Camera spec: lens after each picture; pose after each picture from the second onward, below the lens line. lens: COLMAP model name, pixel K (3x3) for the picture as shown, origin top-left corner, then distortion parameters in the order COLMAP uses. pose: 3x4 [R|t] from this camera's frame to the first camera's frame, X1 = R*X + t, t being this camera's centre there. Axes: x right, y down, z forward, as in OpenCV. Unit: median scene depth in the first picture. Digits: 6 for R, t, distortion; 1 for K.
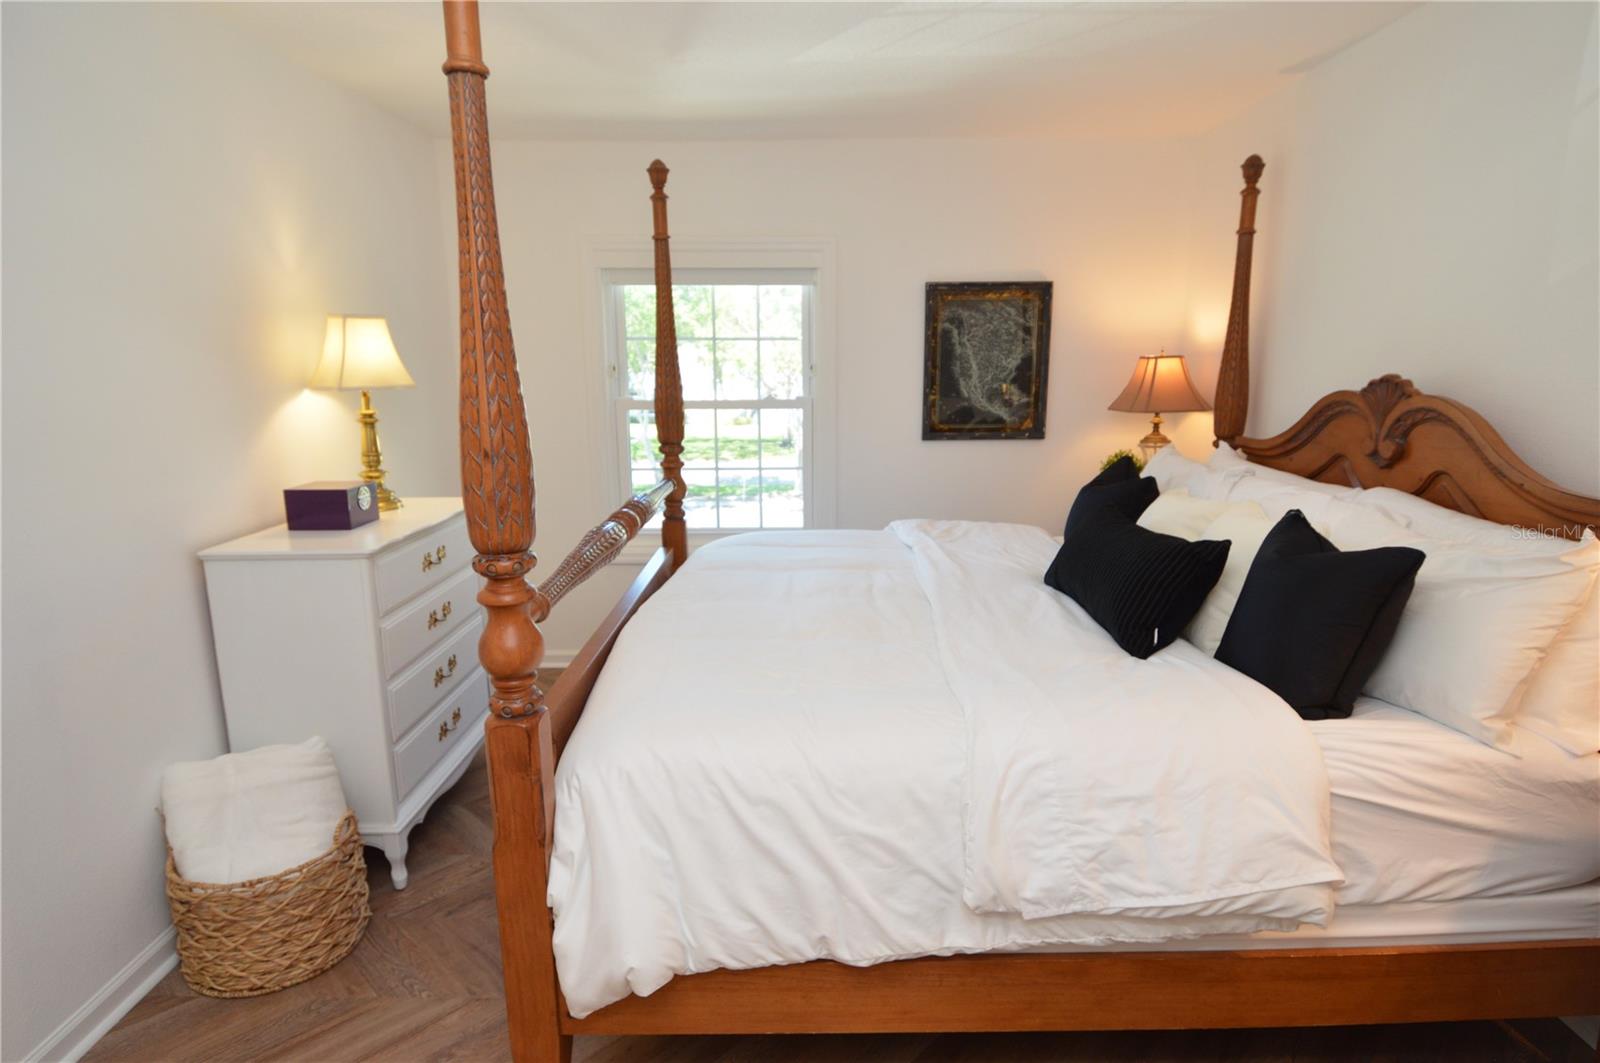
lens RADIAL K [[884.1, 0, 833.5], [0, 884.1, 531.7], [0, 0, 1]] dist [0.026226, -0.035159]
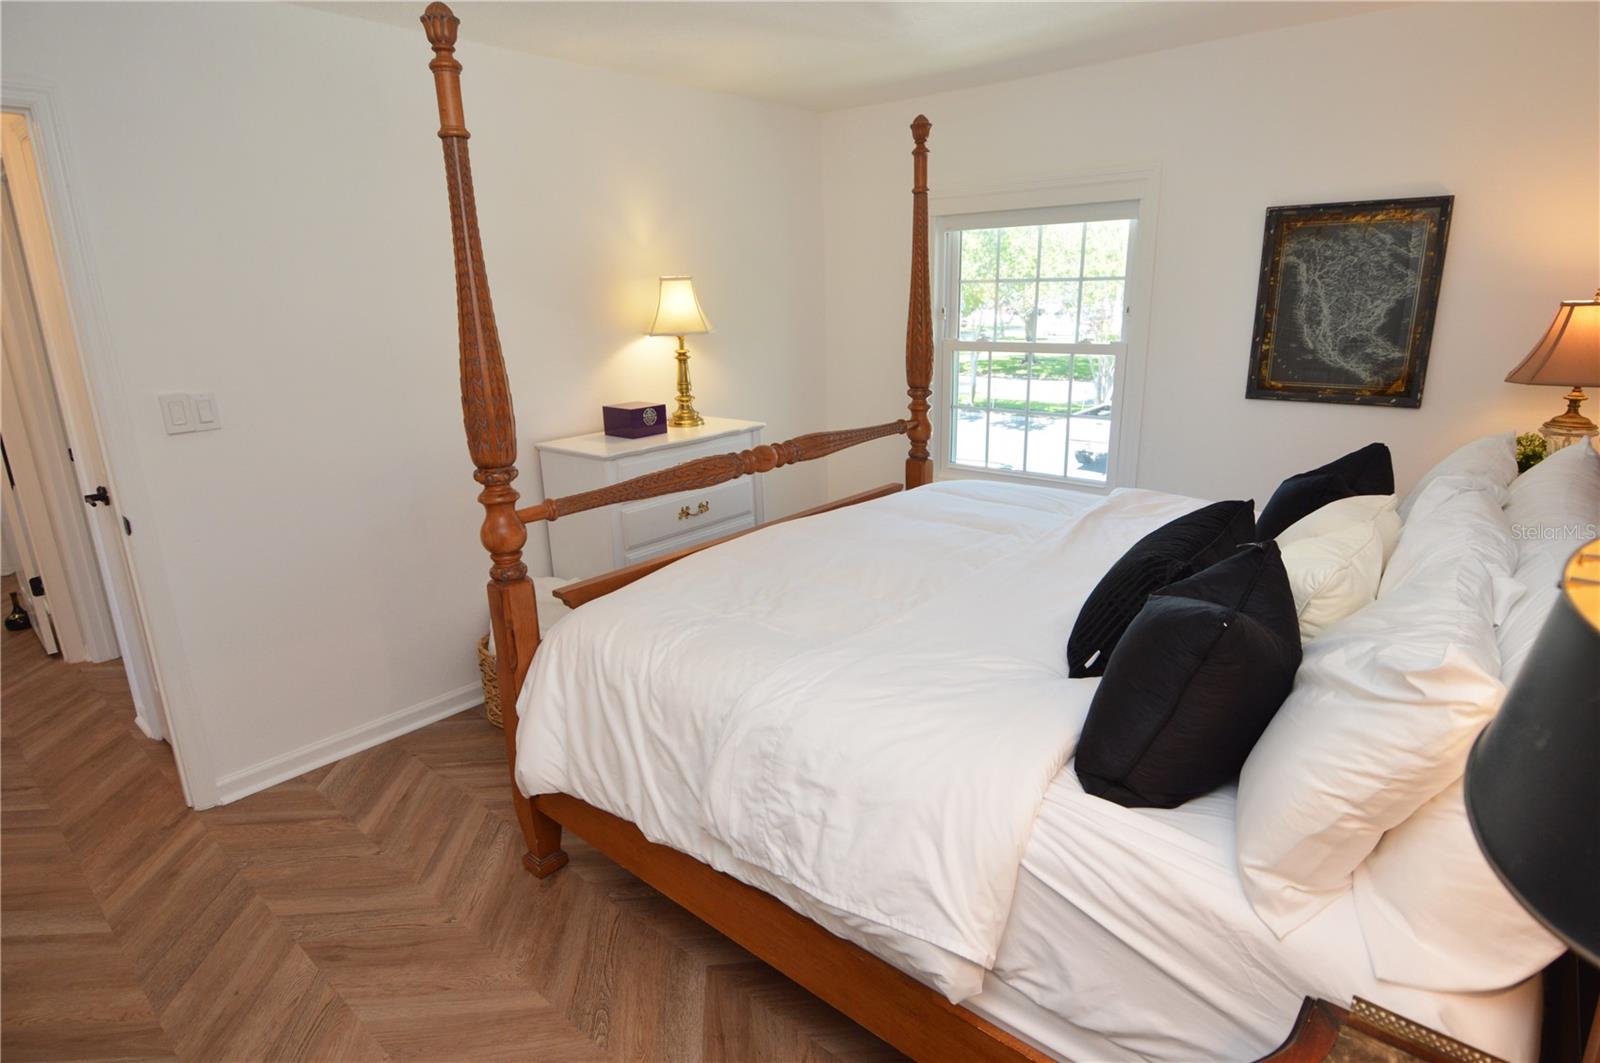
lens RADIAL K [[877.5, 0, 816.2], [0, 877.5, 525.2], [0, 0, 1]] dist [0.006386, -0.023113]
pose [[0.743298, 0.163946, -0.648560, 0.379158], [-0.108293, 0.986205, 0.125186, -0.047228], [0.660137, -0.022816, 0.750799, 0.105507]]
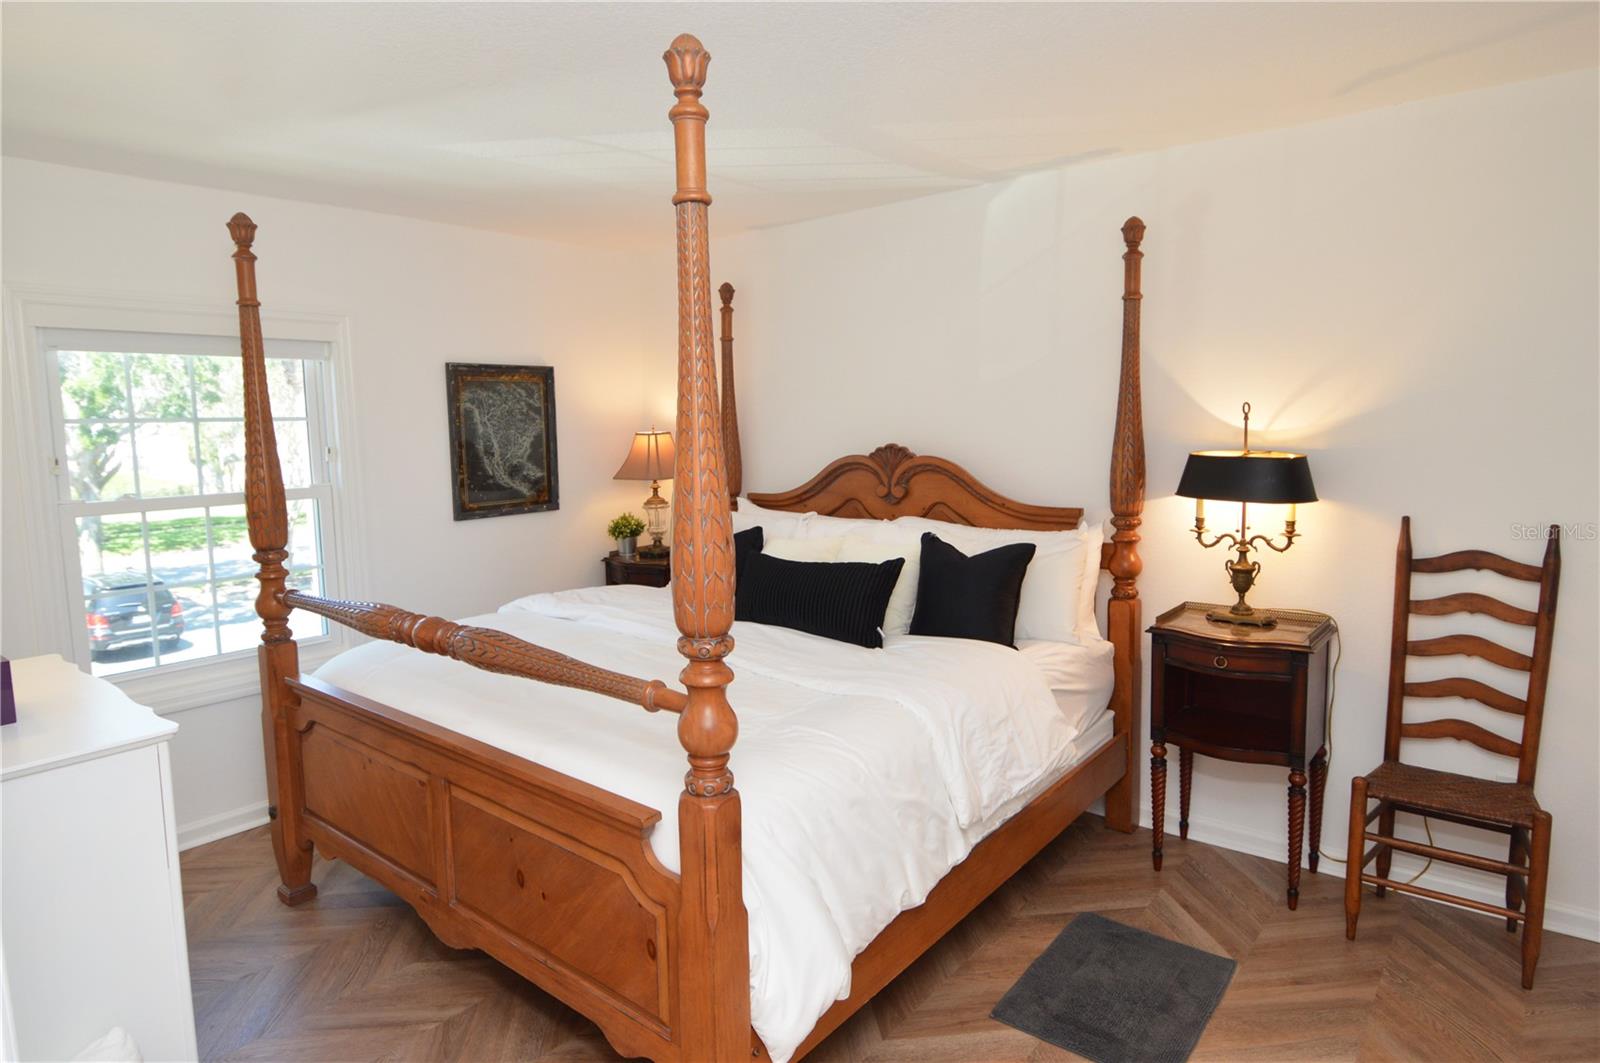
lens RADIAL K [[897.2, 0, 778.7], [0, 897.2, 520.9], [0, 0, 1]] dist [0.031418, -0.037883]
pose [[0.653812, -0.091432, 0.751112, -0.436405], [0.158446, 0.987208, -0.017748, -0.030955], [-0.739882, 0.130614, 0.659936, 0.086989]]
